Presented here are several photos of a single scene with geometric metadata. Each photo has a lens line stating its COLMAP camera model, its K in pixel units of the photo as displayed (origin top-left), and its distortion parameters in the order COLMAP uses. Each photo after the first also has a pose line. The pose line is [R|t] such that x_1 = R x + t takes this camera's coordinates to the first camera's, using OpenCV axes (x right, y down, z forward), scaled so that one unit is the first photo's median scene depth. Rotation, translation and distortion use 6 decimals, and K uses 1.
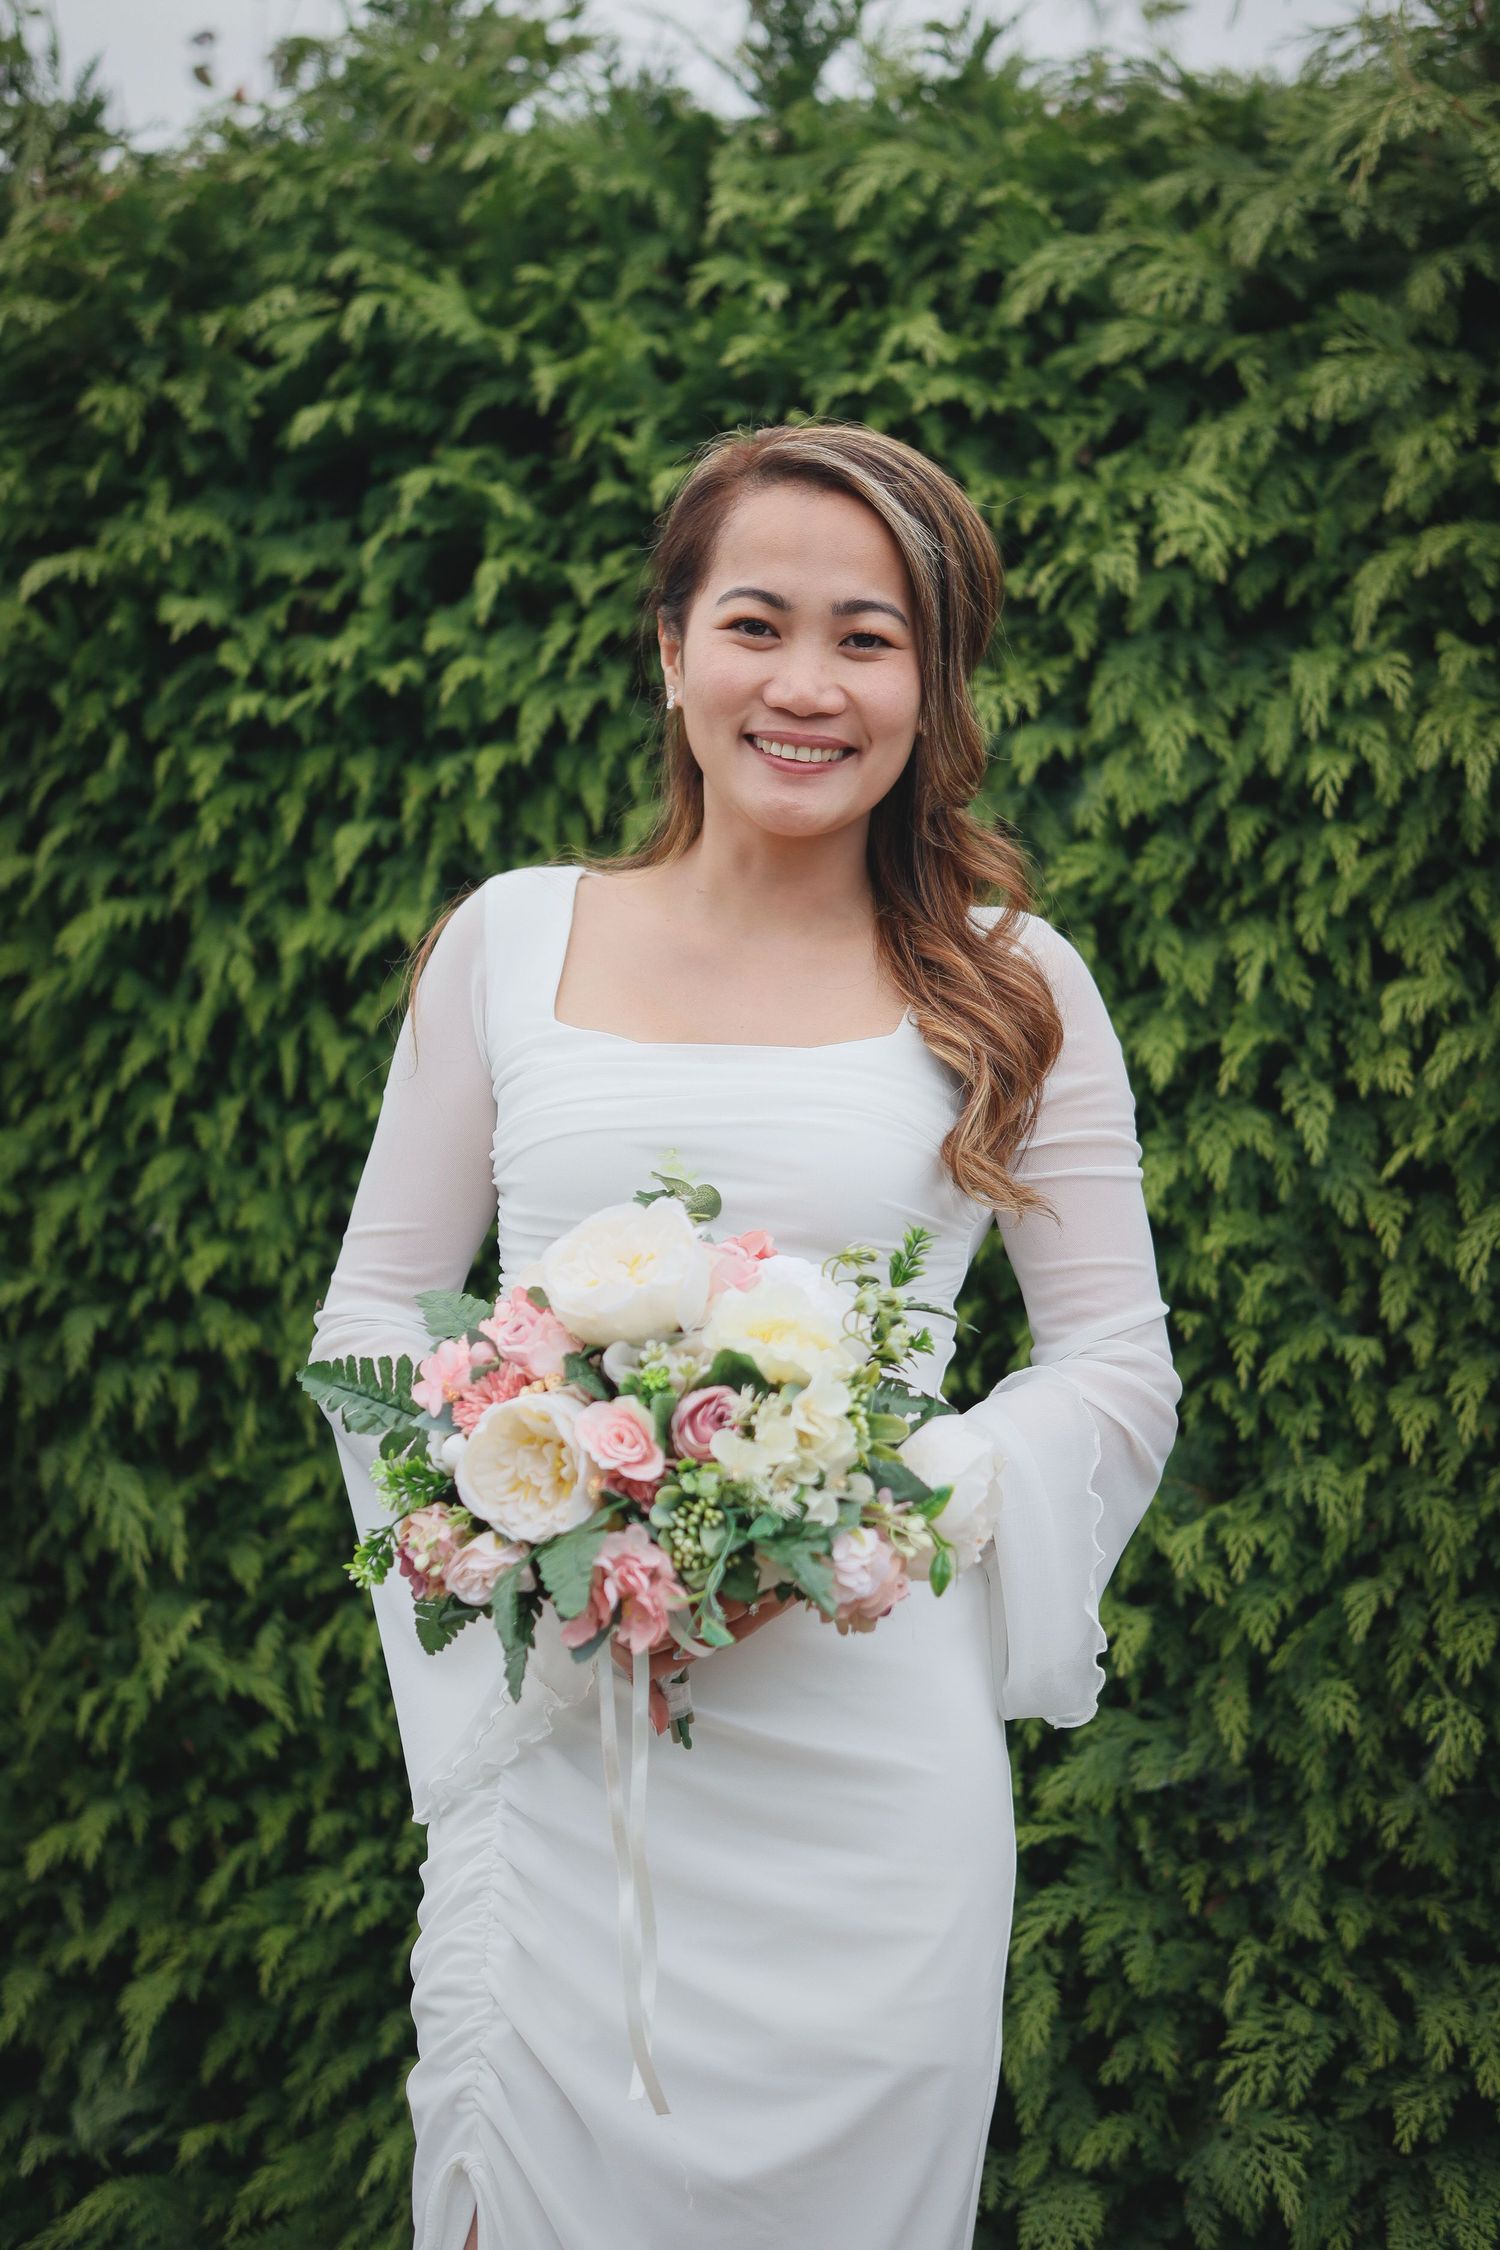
lens RADIAL K [[5723.2, 0, 753.9], [0, 5723.2, 1070.8], [0, 0, 1]] dist [0.162967, 1.235422]
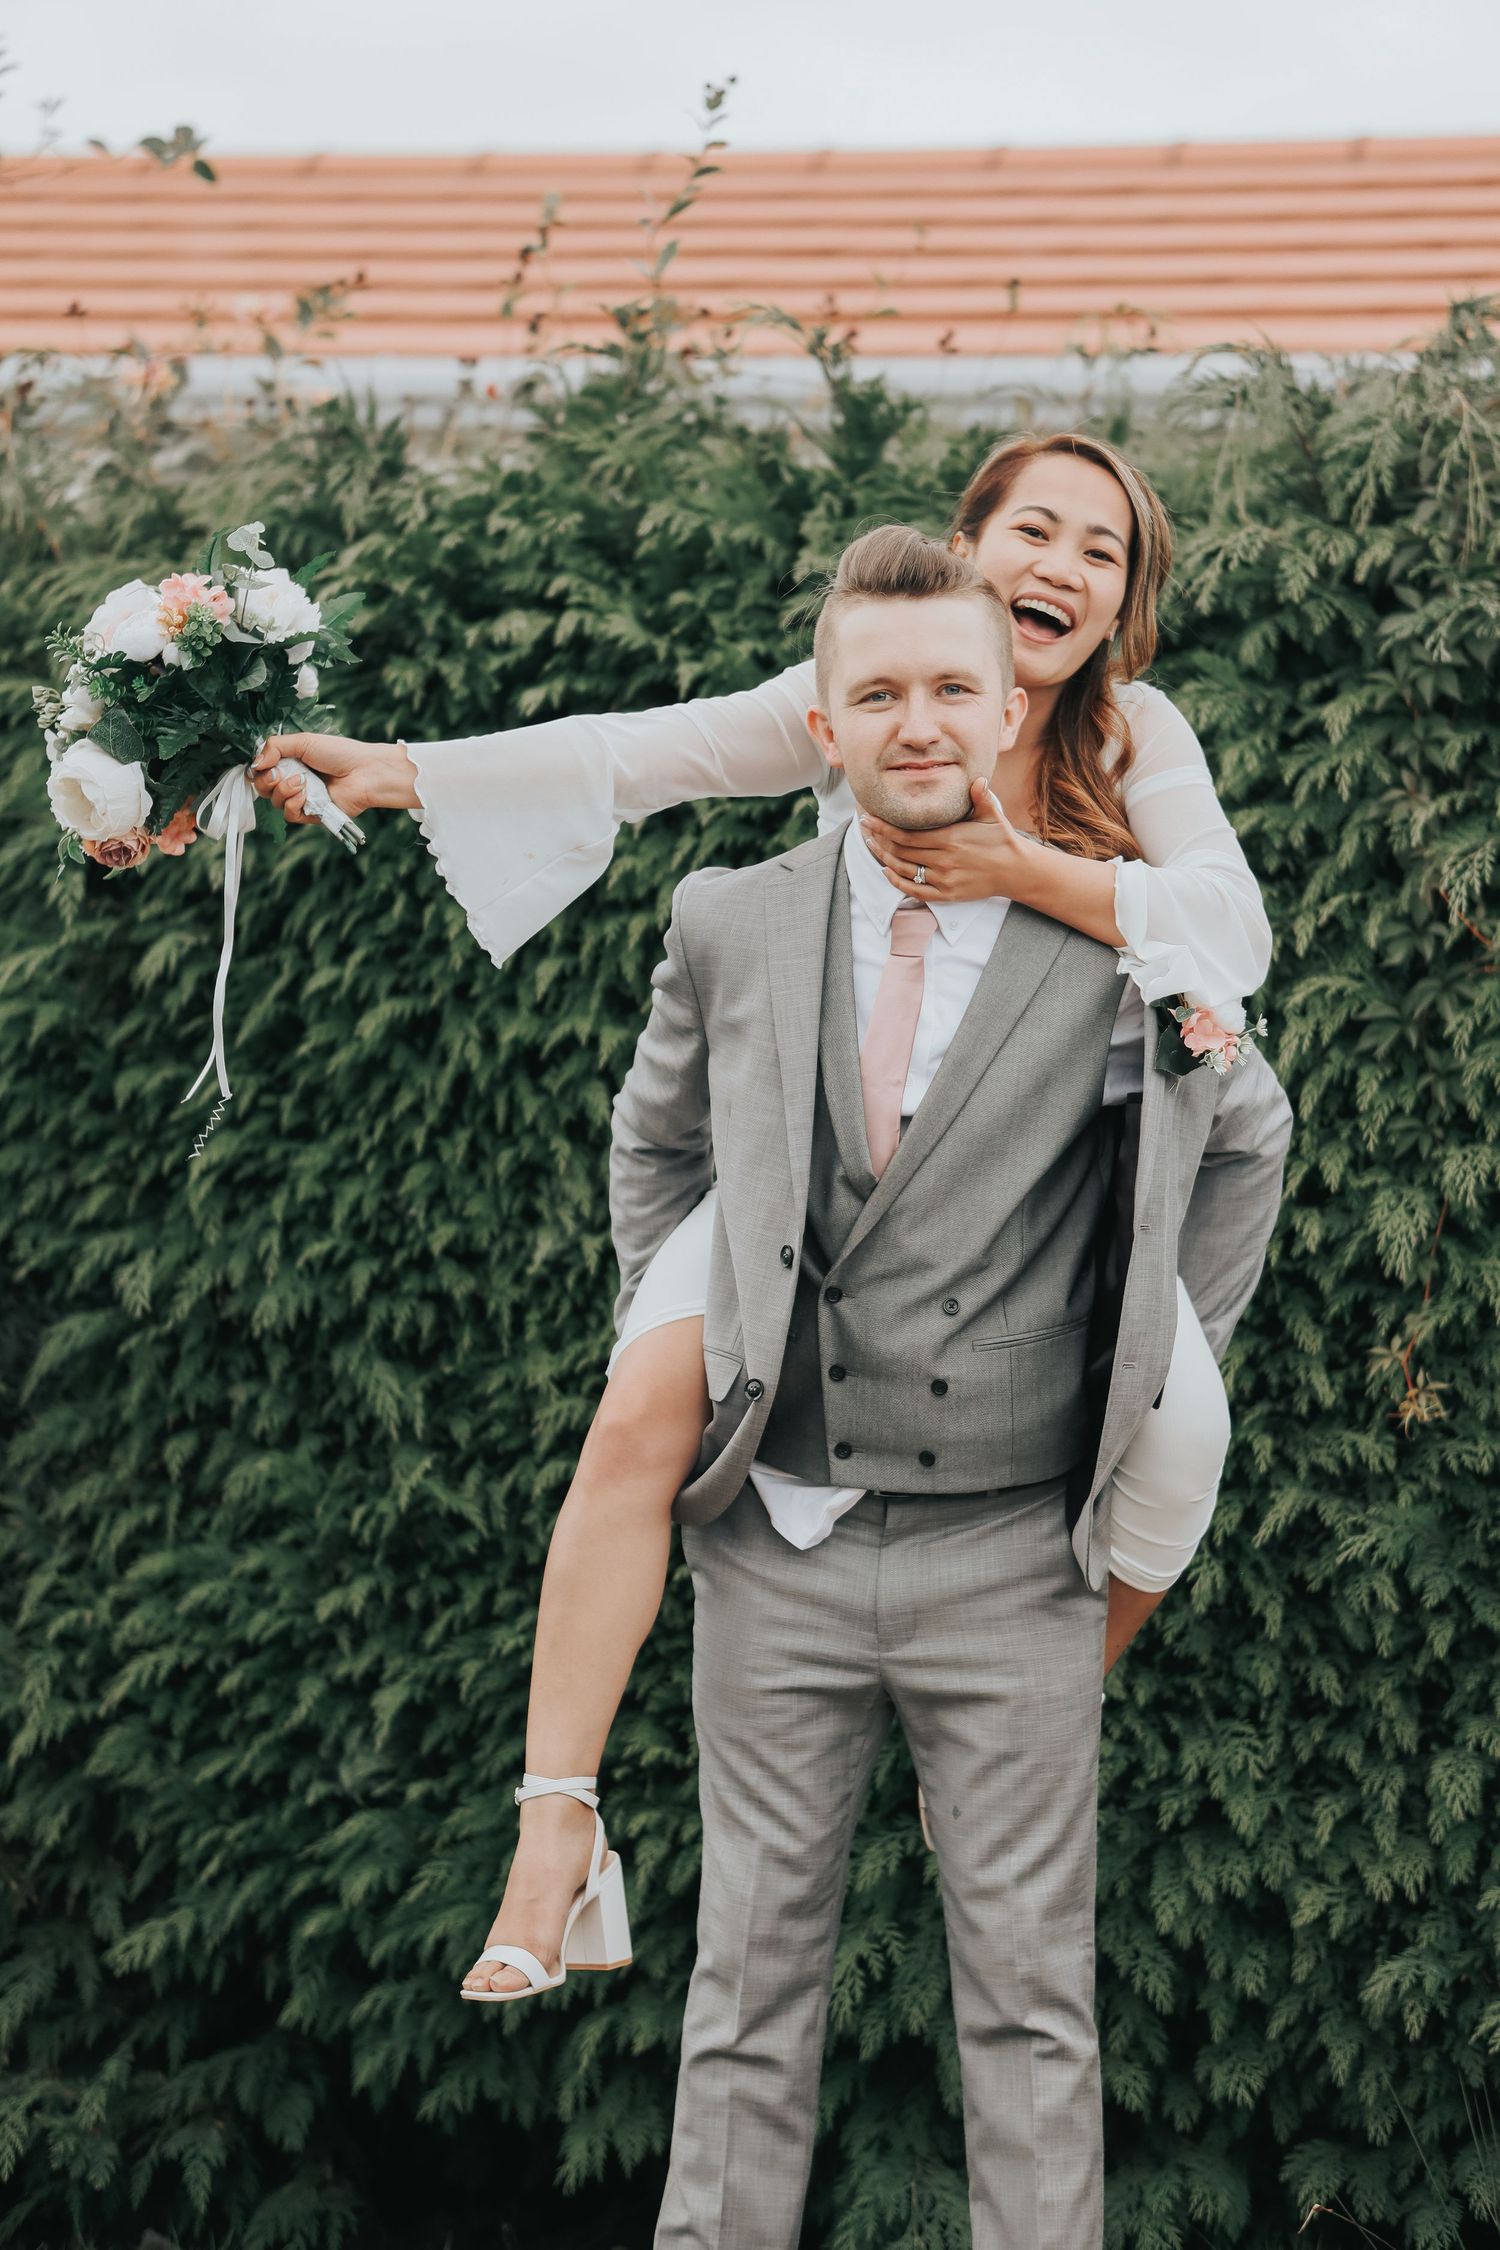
lens RADIAL K [[5723.2, 0, 753.9], [0, 5723.2, 1070.8], [0, 0, 1]] dist [0.162967, 1.235422]
pose [[0.998573, 0.044532, -0.029479, 0.033167], [-0.043155, 0.998017, 0.045824, -0.087002], [0.031462, -0.044487, 0.998514, -0.555866]]
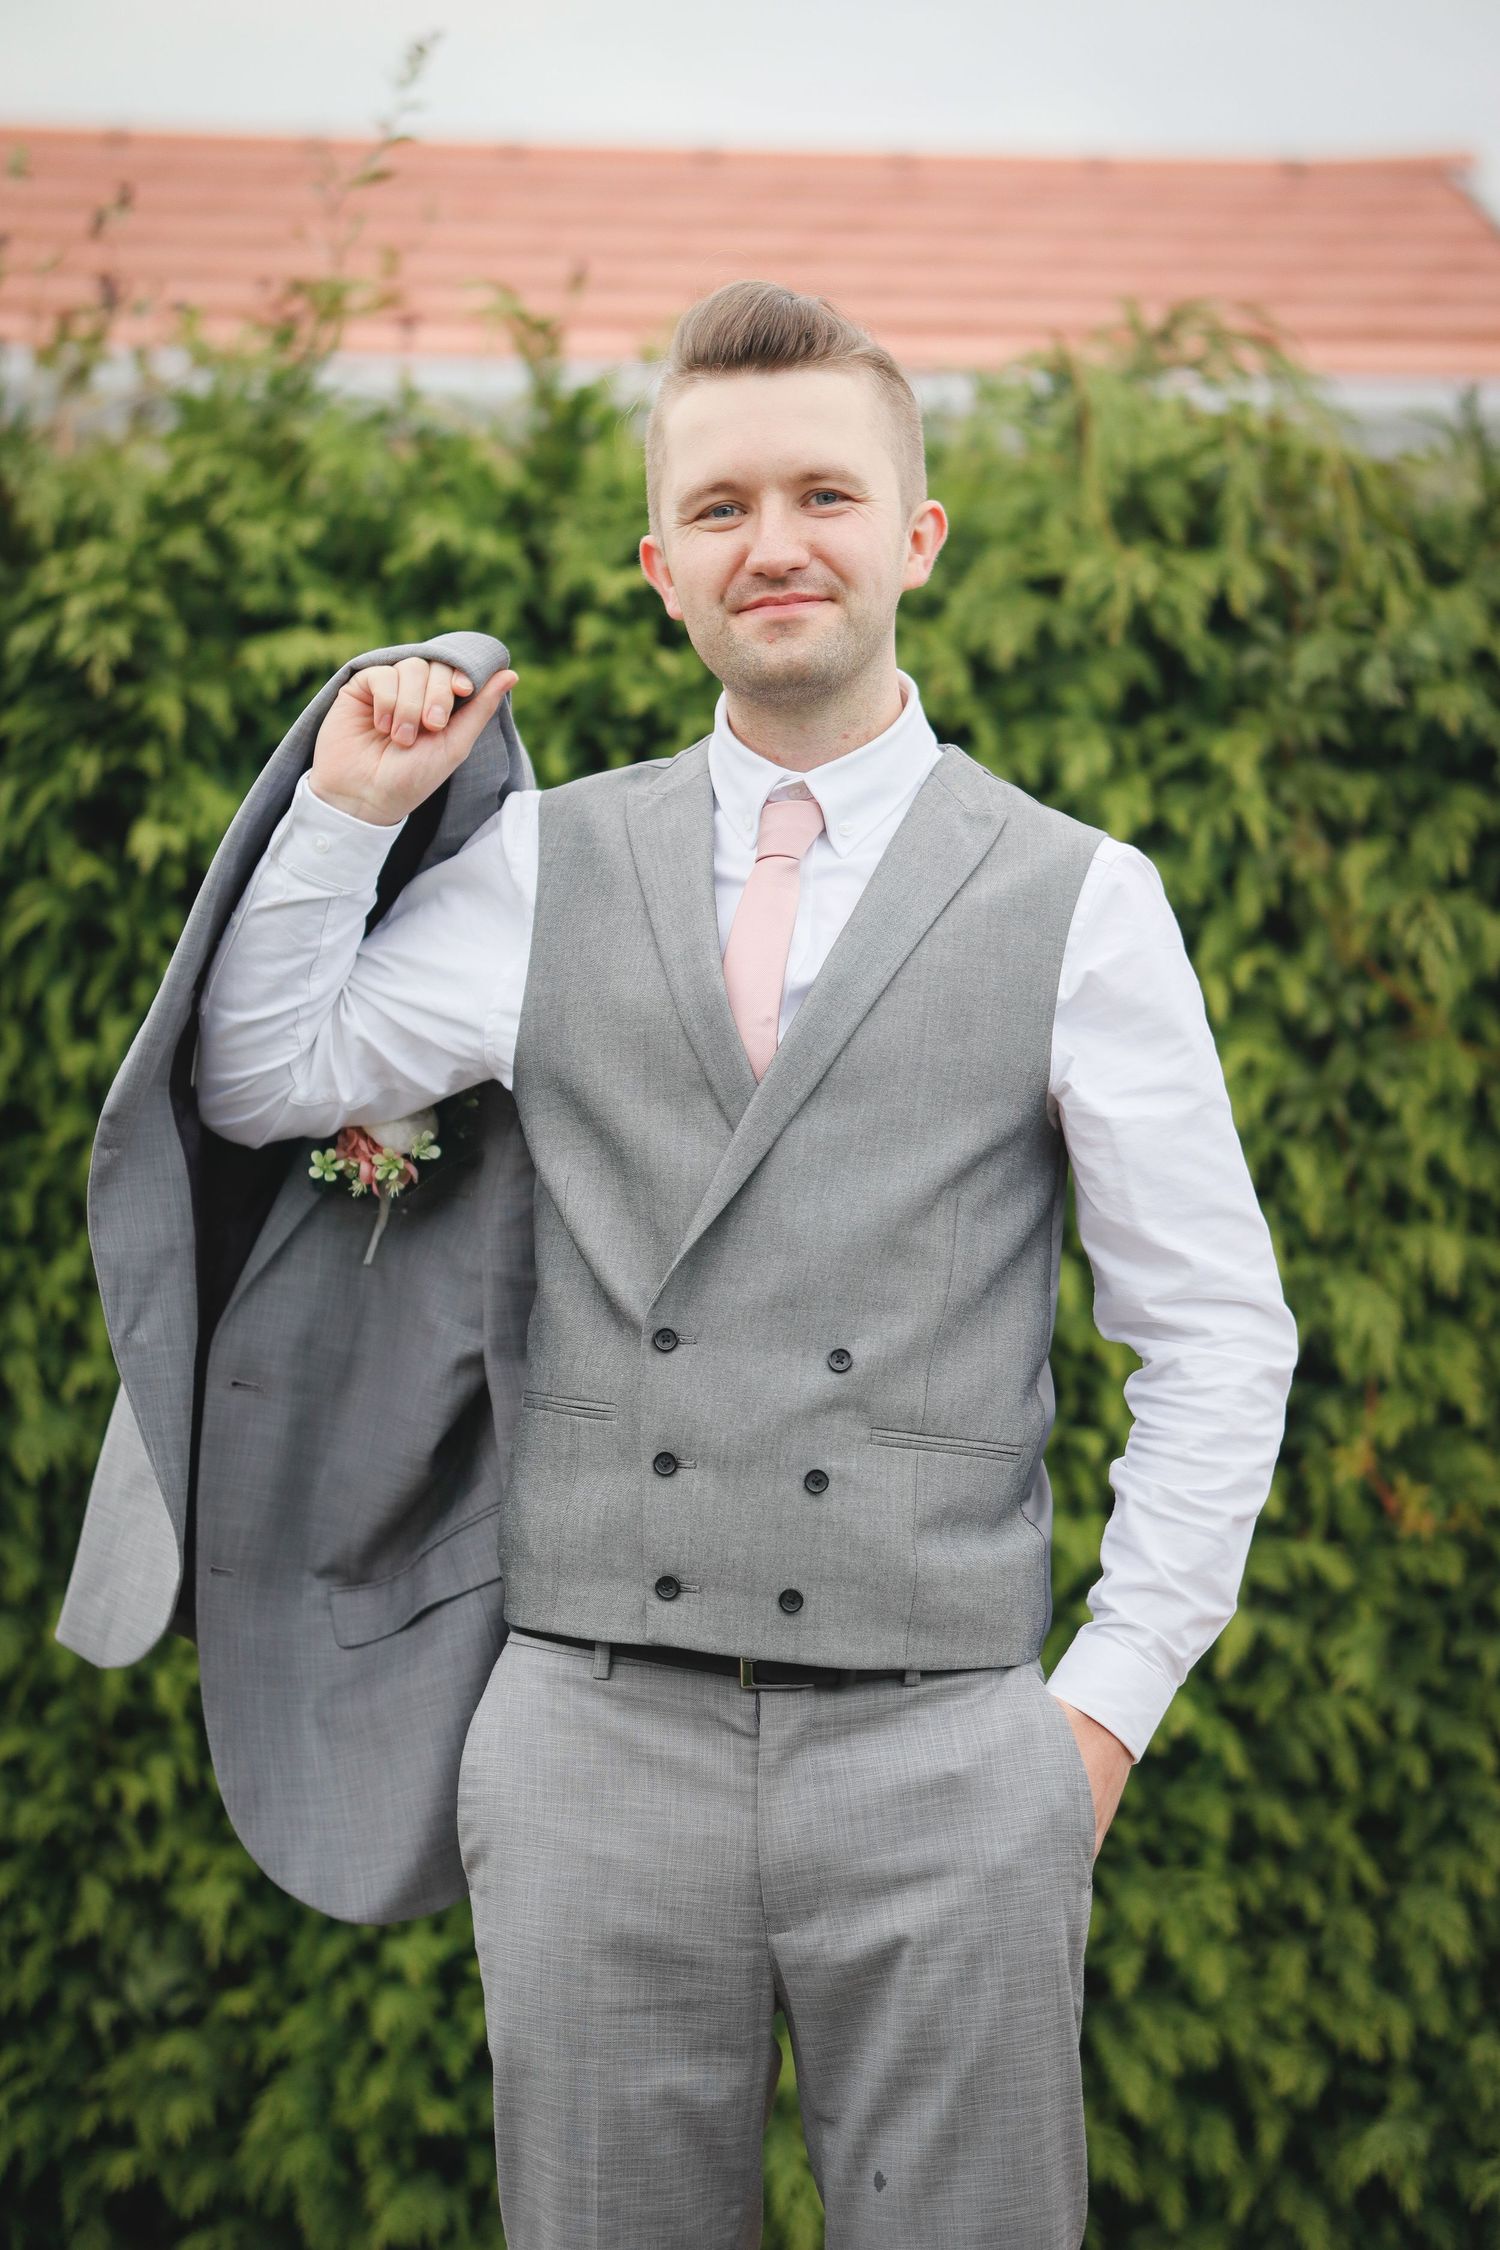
lens RADIAL K [[5723.2, 0, 753.9], [0, 5723.2, 1070.8], [0, 0, 1]] dist [0.162967, 1.235422]
pose [[0.954466, 0.030346, 0.296772, -0.382861], [-0.041375, 0.998664, 0.030953, -0.080910], [-0.295437, -0.041822, 0.954446, -0.326701]]
